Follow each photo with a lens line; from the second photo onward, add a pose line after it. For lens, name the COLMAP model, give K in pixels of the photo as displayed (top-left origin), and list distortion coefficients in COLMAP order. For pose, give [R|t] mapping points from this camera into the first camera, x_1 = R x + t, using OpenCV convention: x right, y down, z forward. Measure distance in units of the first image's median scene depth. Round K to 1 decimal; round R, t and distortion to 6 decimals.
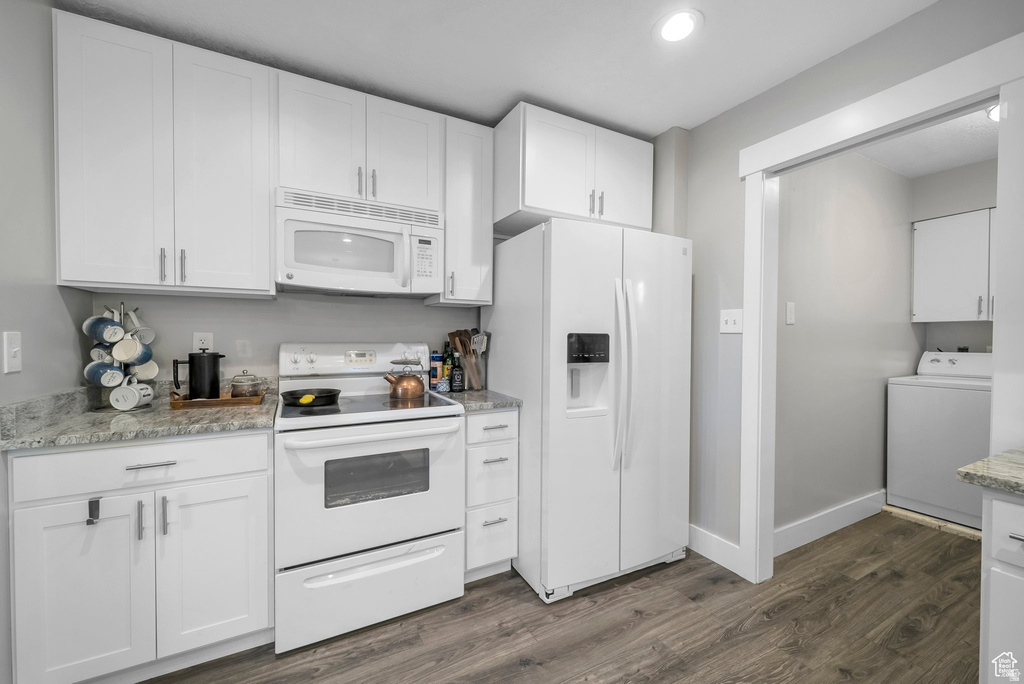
lens RADIAL K [[410.3, 0, 519.5], [0, 410.3, 343.5], [0, 0, 1]] dist [-0.003601, -0.000451]
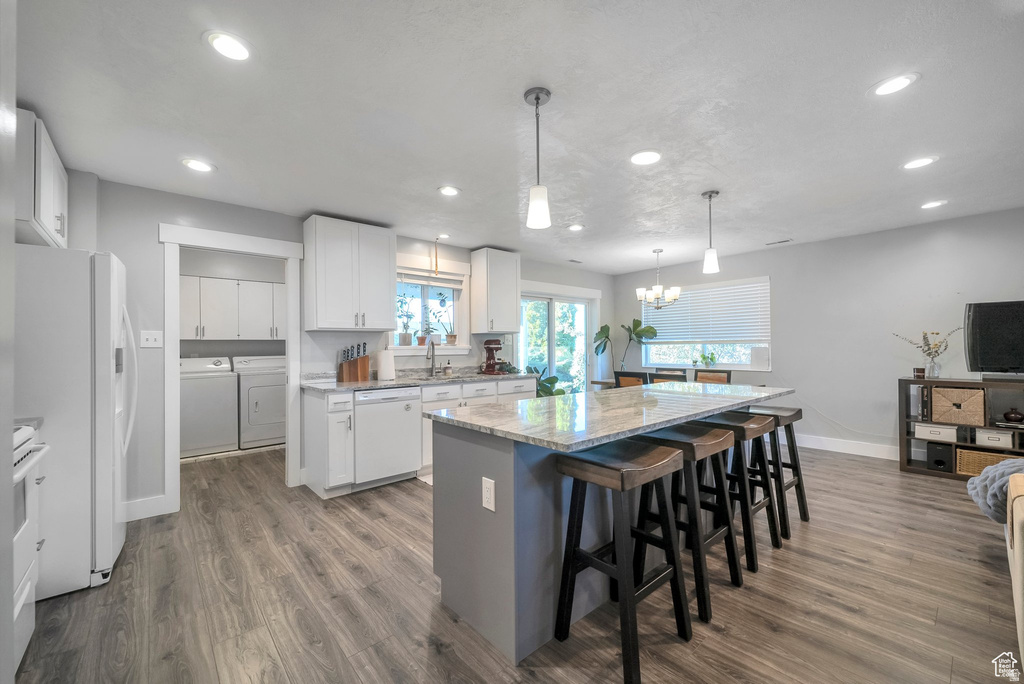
lens RADIAL K [[410.3, 0, 494.7], [0, 410.3, 346.8], [0, 0, 1]] dist [-0.003601, -0.000451]
pose [[-0.198965, 0.000523, 0.980006, -1.123972], [0.021836, 0.999754, 0.003900, -0.007215], [-0.979763, 0.022176, -0.198928, 0.127748]]
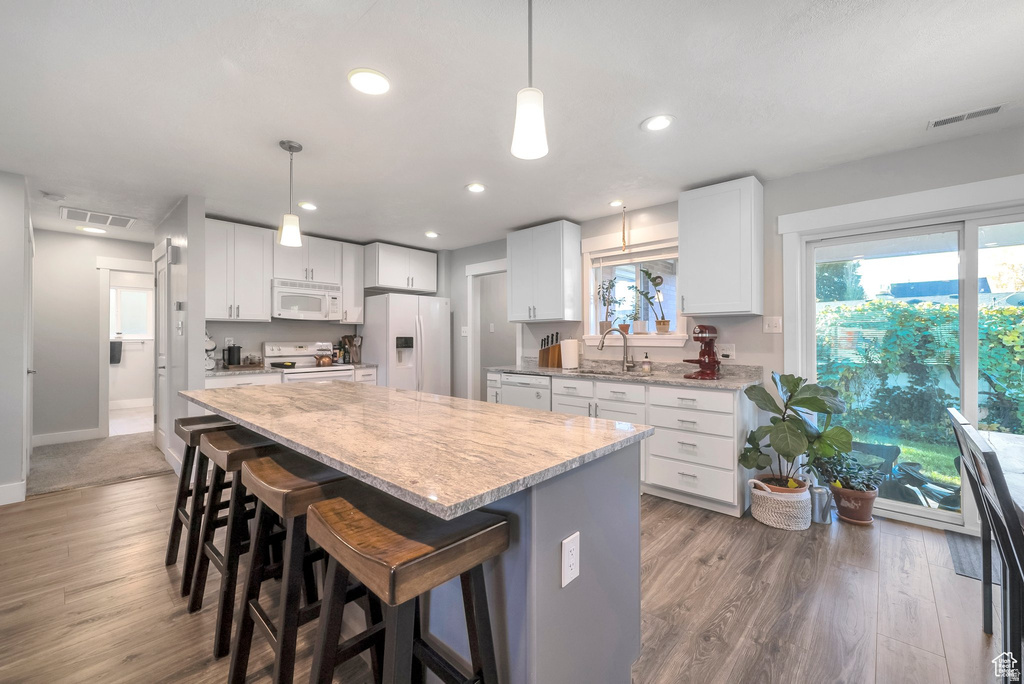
lens RADIAL K [[410.3, 0, 506.4], [0, 410.3, 336.9], [0, 0, 1]] dist [-0.003601, -0.000451]
pose [[0.948699, -0.005626, 0.316130, -0.038343], [0.010464, 0.999853, -0.013607, 0.016242], [-0.316007, 0.016217, 0.948618, -1.530176]]
